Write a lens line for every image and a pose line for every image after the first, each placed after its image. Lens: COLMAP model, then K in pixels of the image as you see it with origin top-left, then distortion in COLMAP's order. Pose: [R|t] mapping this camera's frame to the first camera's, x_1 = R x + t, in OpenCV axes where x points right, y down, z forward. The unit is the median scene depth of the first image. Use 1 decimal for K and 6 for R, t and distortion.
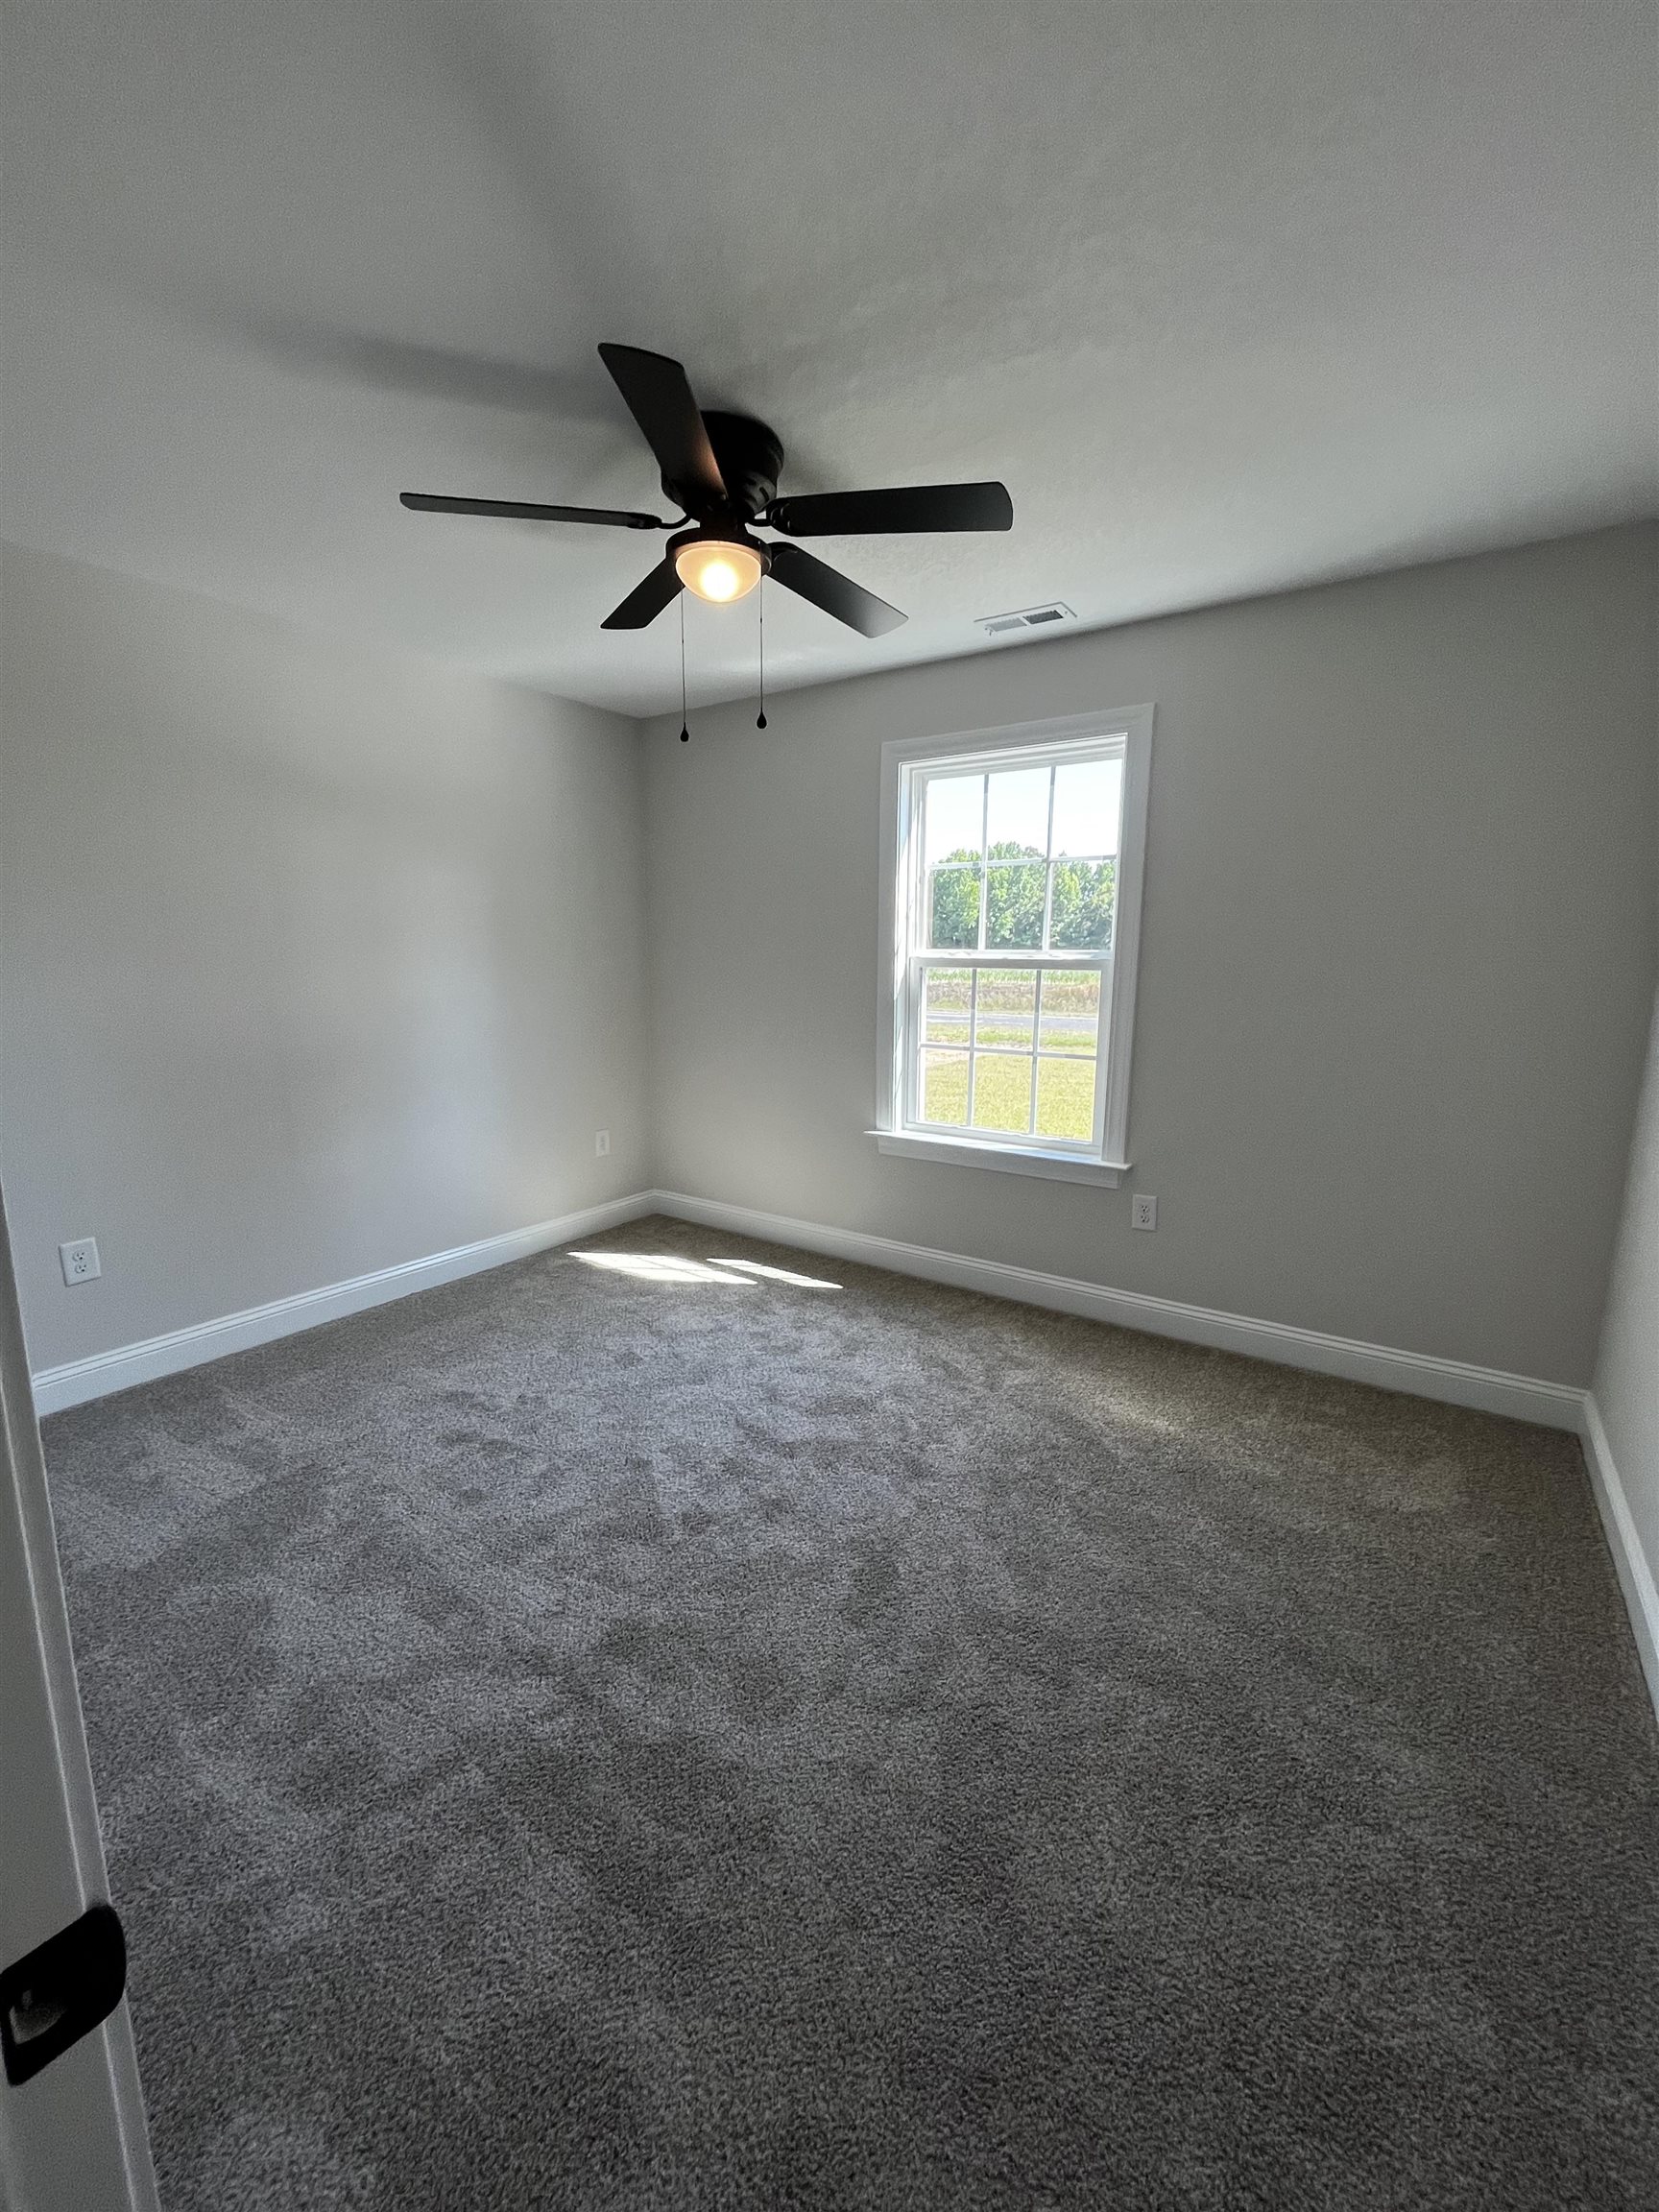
lens RADIAL K [[890.0, 0, 824.3], [0, 890.0, 1103.1], [0, 0, 1]] dist [-0.001062, 0.000129]
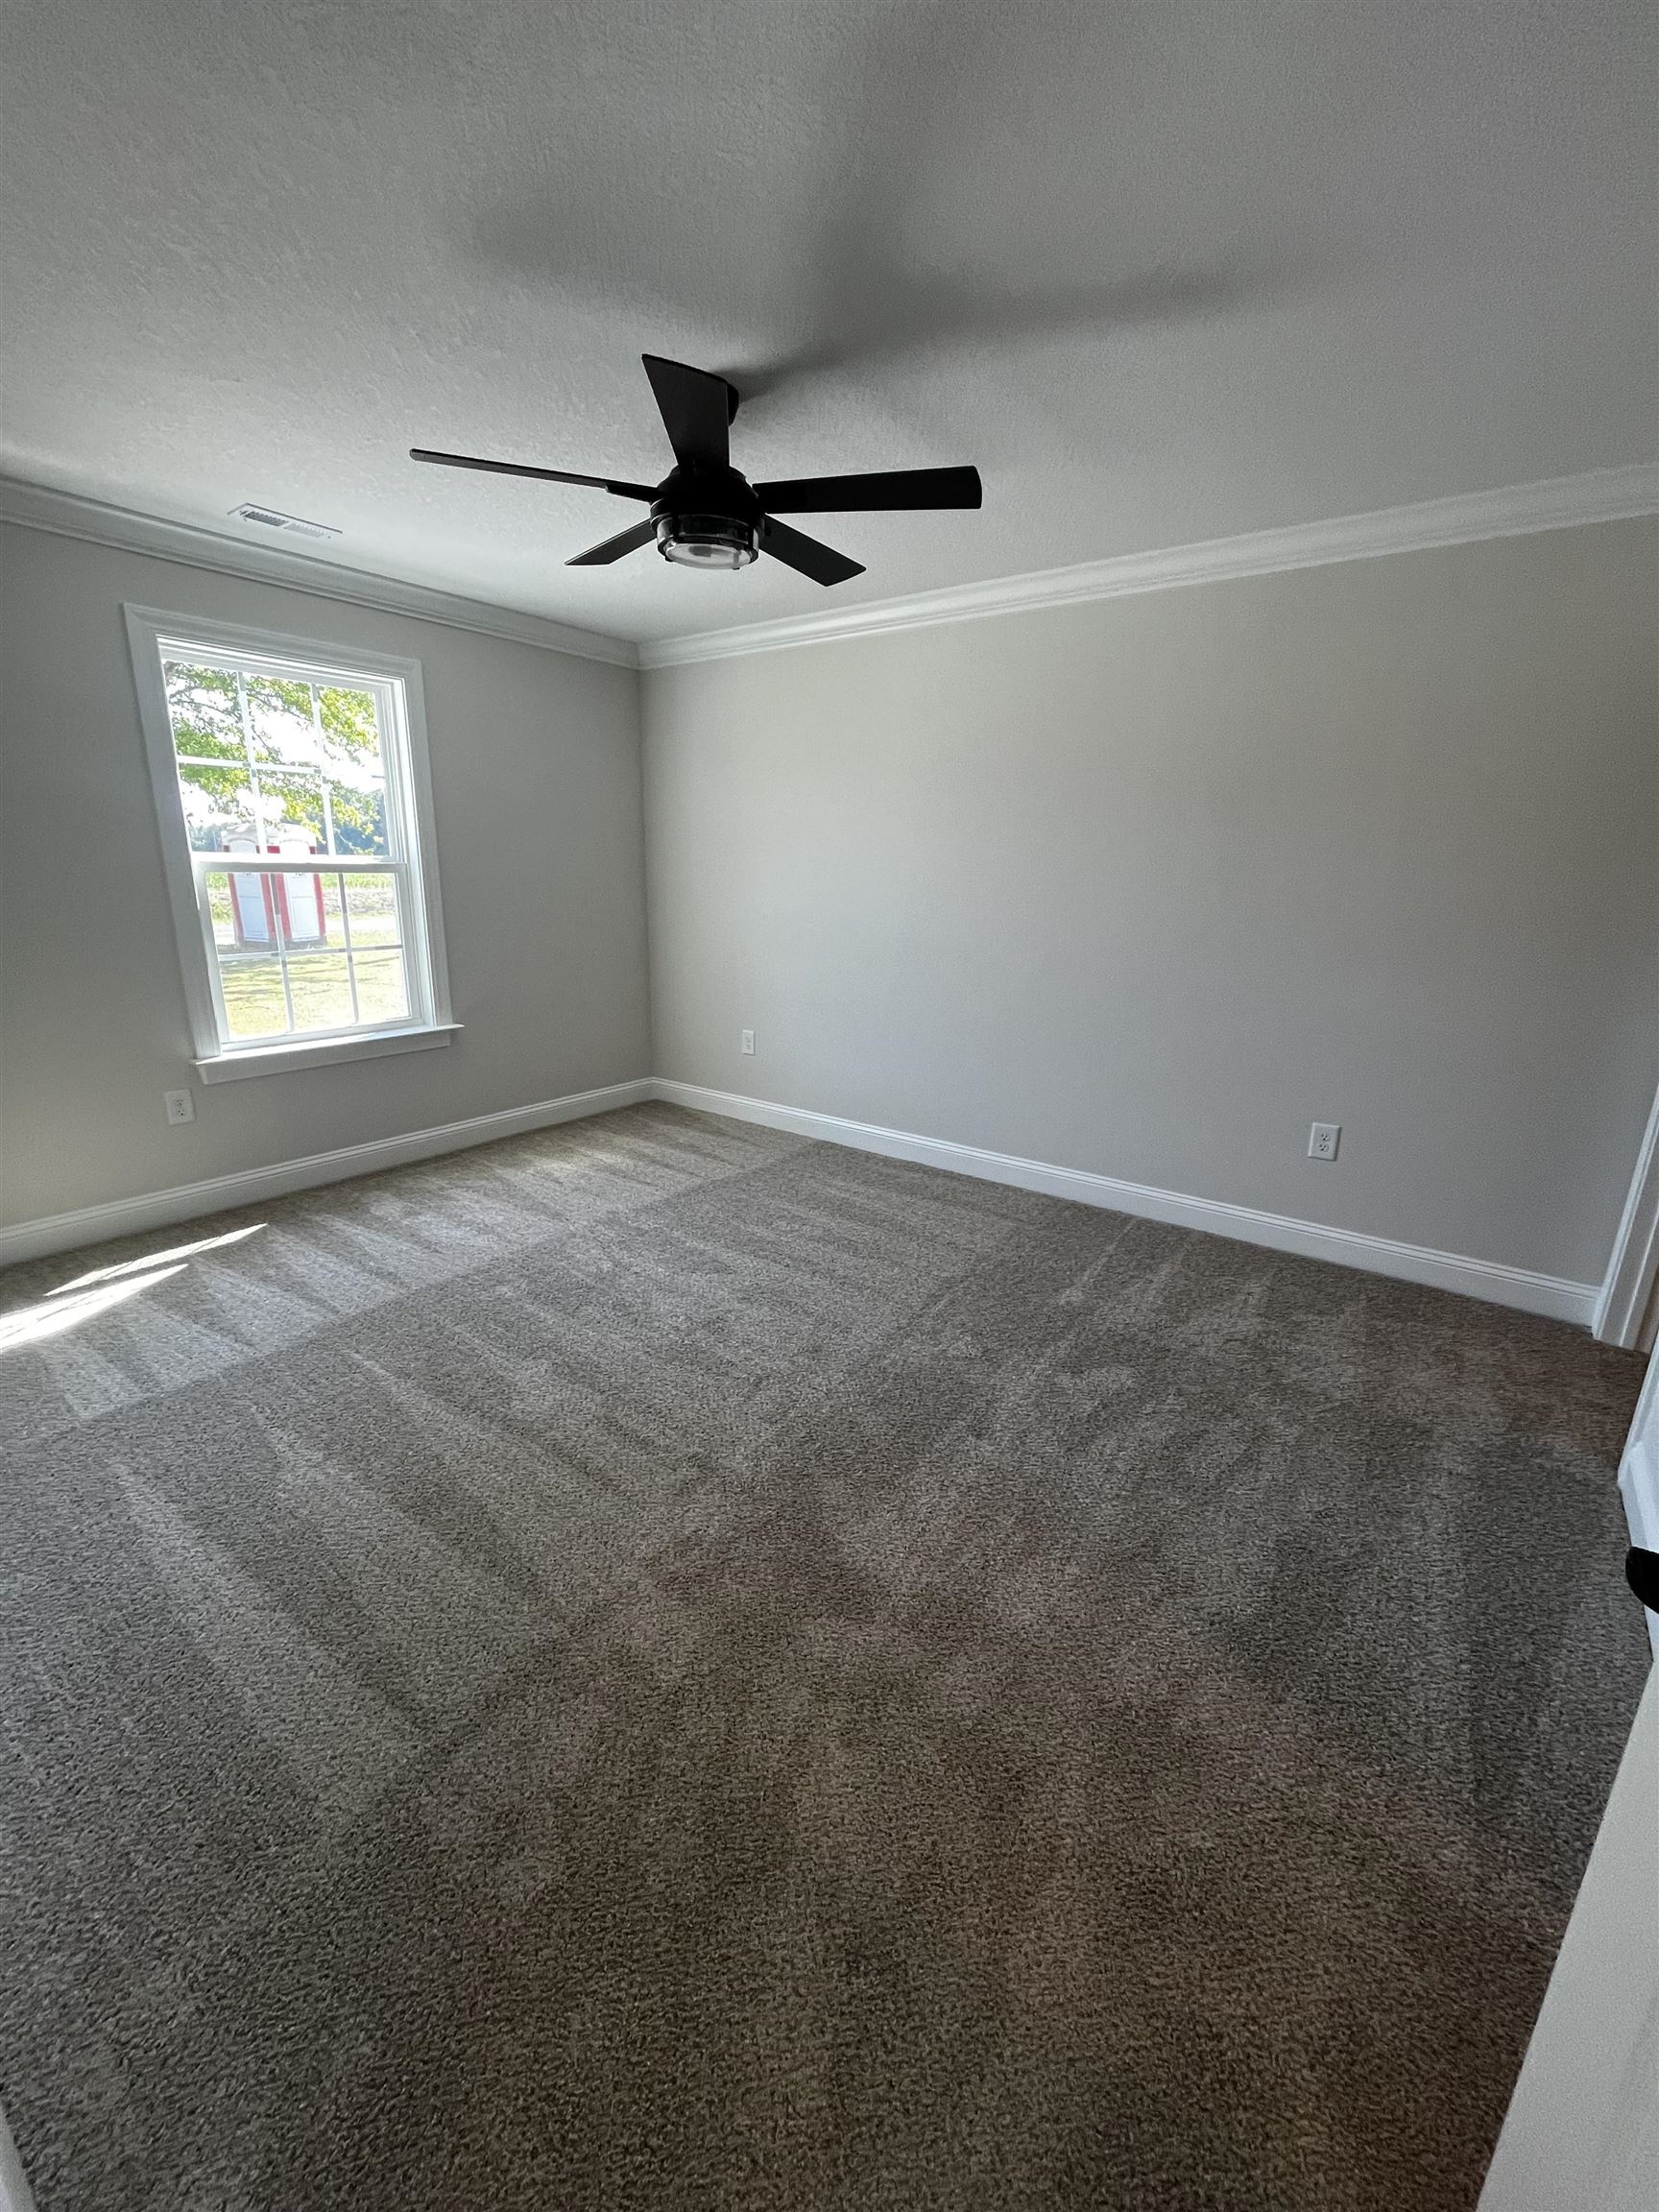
lens RADIAL K [[890.0, 0, 824.3], [0, 890.0, 1103.1], [0, 0, 1]] dist [-0.001062, 0.000129]
pose [[0.024283, -0.262257, 0.964692, -0.855856], [0.147330, 0.955379, 0.256017, -0.068068], [-0.988789, 0.135912, 0.061838, 0.355971]]
